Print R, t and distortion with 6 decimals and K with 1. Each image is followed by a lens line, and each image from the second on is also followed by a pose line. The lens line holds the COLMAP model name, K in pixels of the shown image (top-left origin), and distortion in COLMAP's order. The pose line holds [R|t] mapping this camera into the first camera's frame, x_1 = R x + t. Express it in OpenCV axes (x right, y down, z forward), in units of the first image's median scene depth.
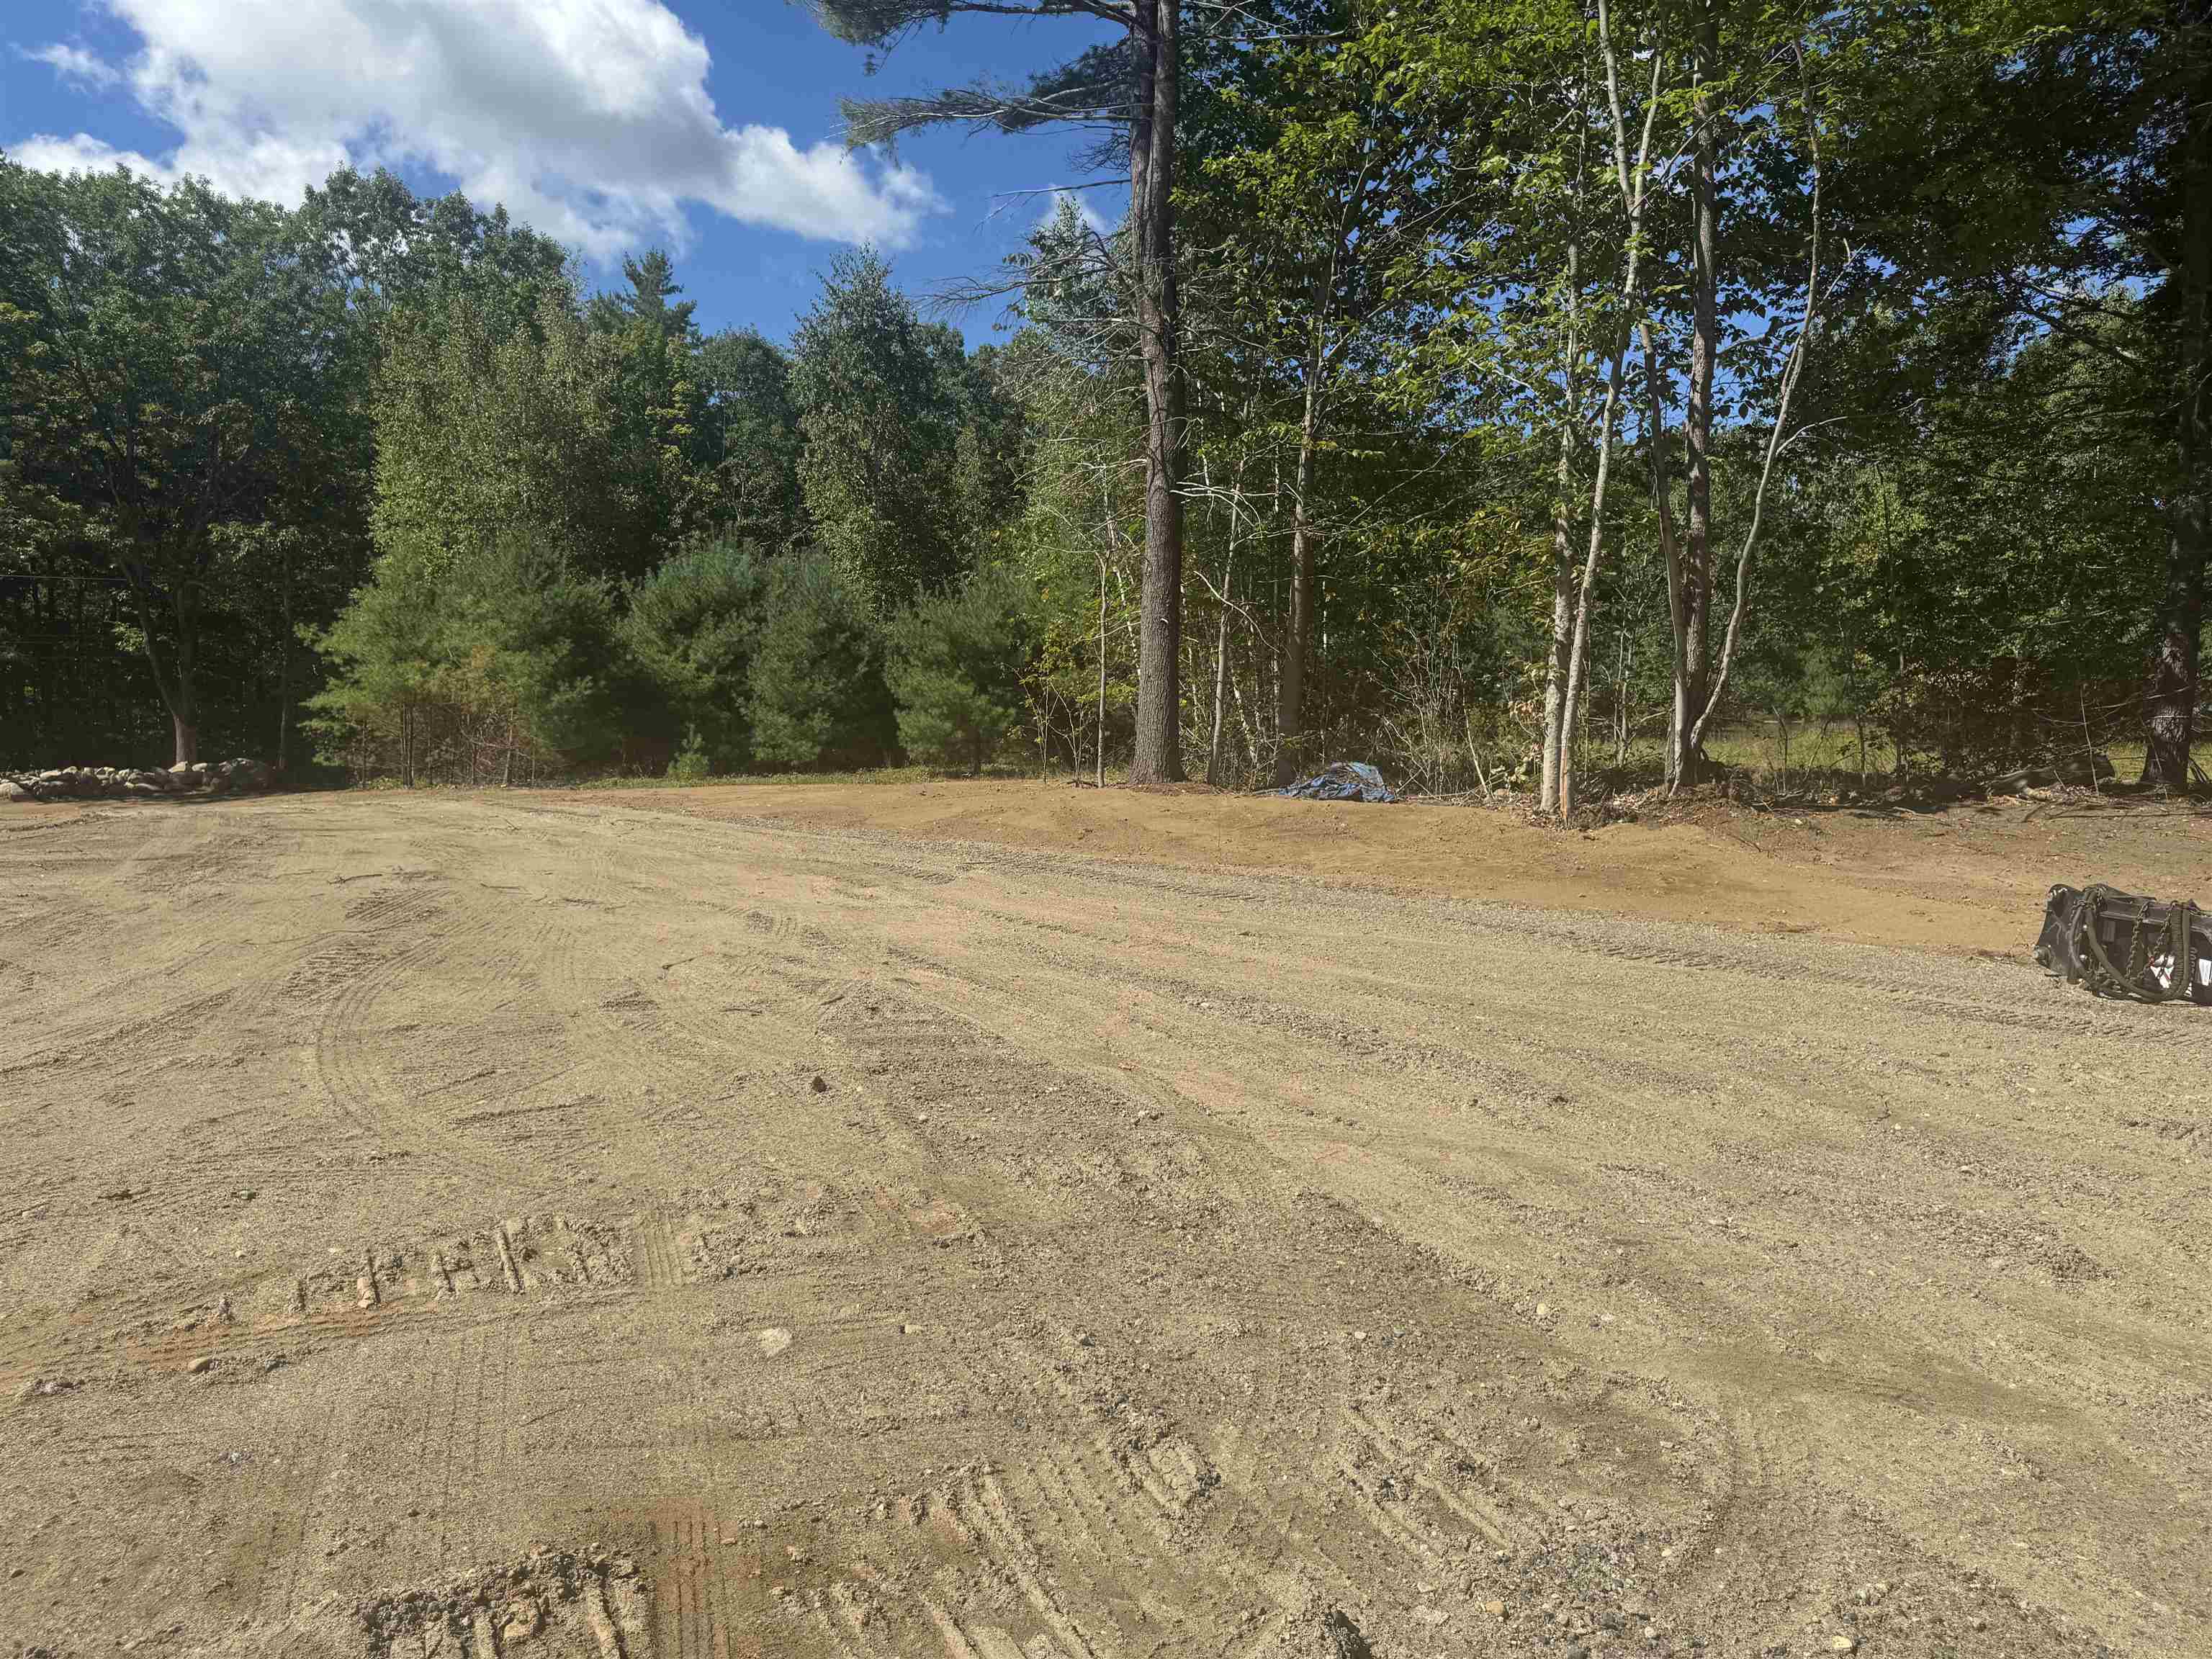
lens RADIAL K [[1543.3, 0, 1086.2], [0, 1543.3, 831.9], [0, 0, 1]] dist [0.039823, -0.046172]
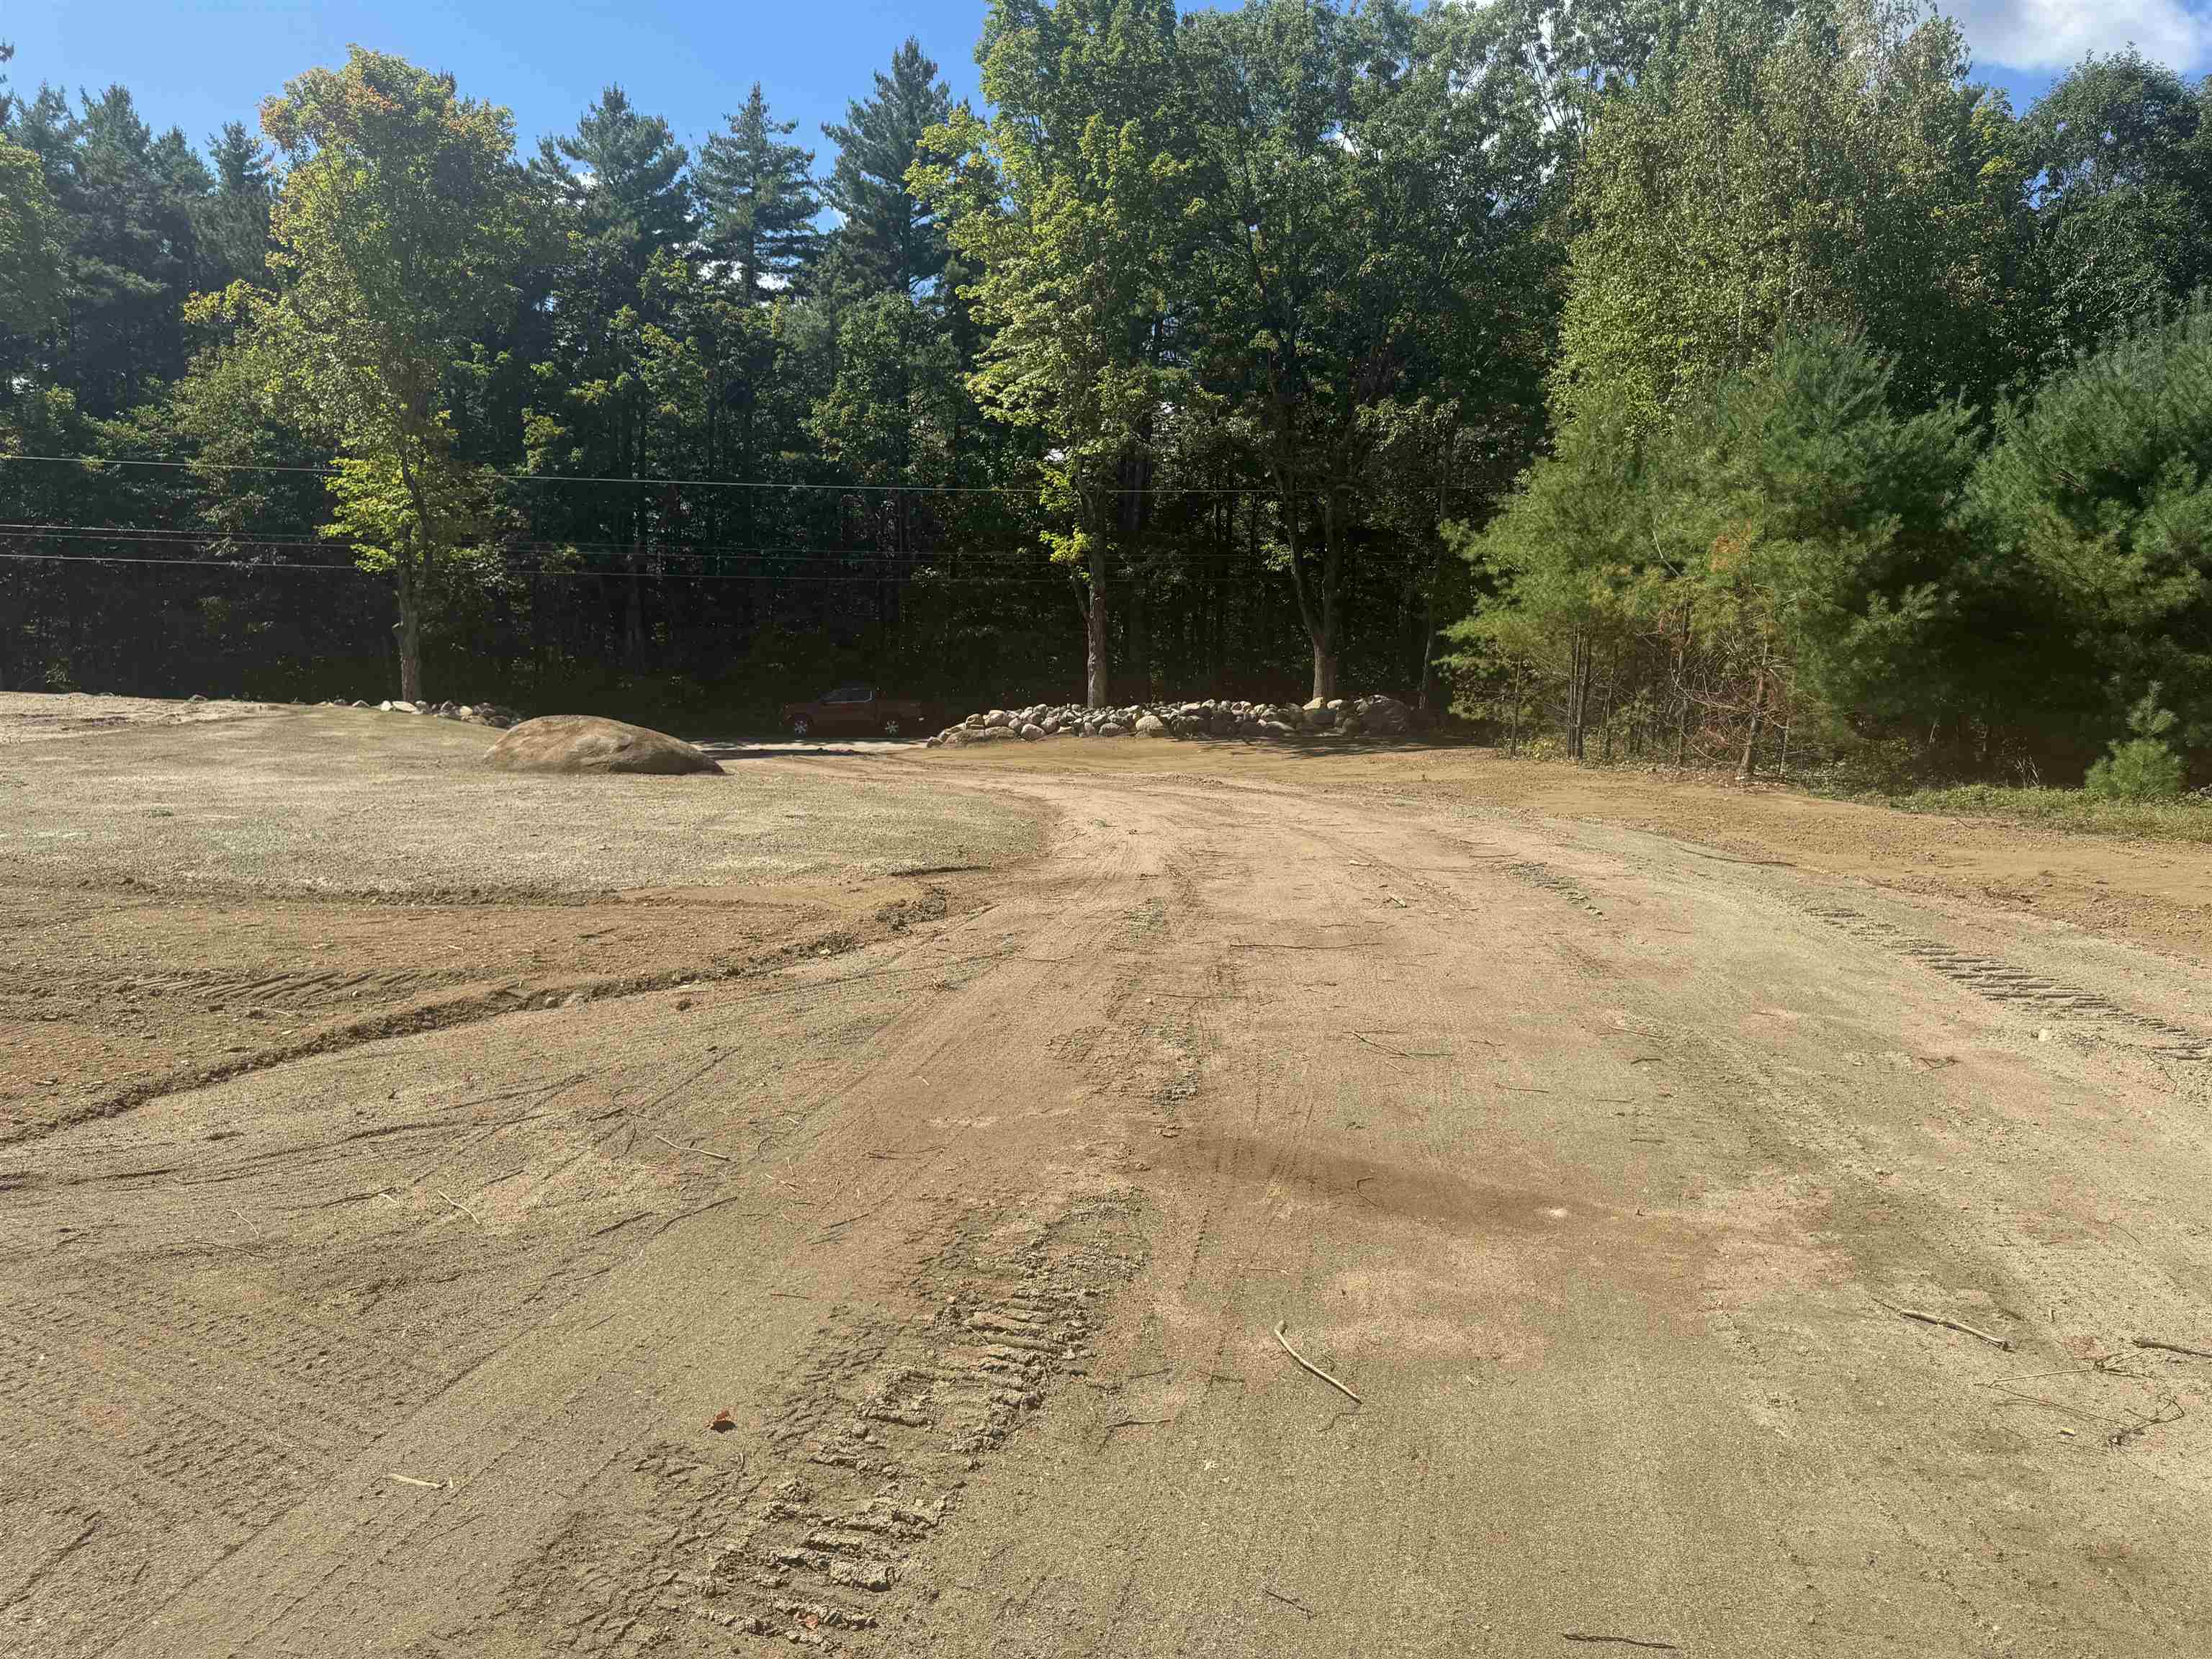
lens RADIAL K [[1543.3, 0, 1082.0], [0, 1543.3, 820.8], [0, 0, 1]] dist [0.039823, -0.046172]
pose [[0.761436, 0.084959, -0.642649, -0.163768], [-0.058033, 0.996328, 0.062956, -0.031115], [0.645637, -0.010642, 0.763570, 0.345593]]
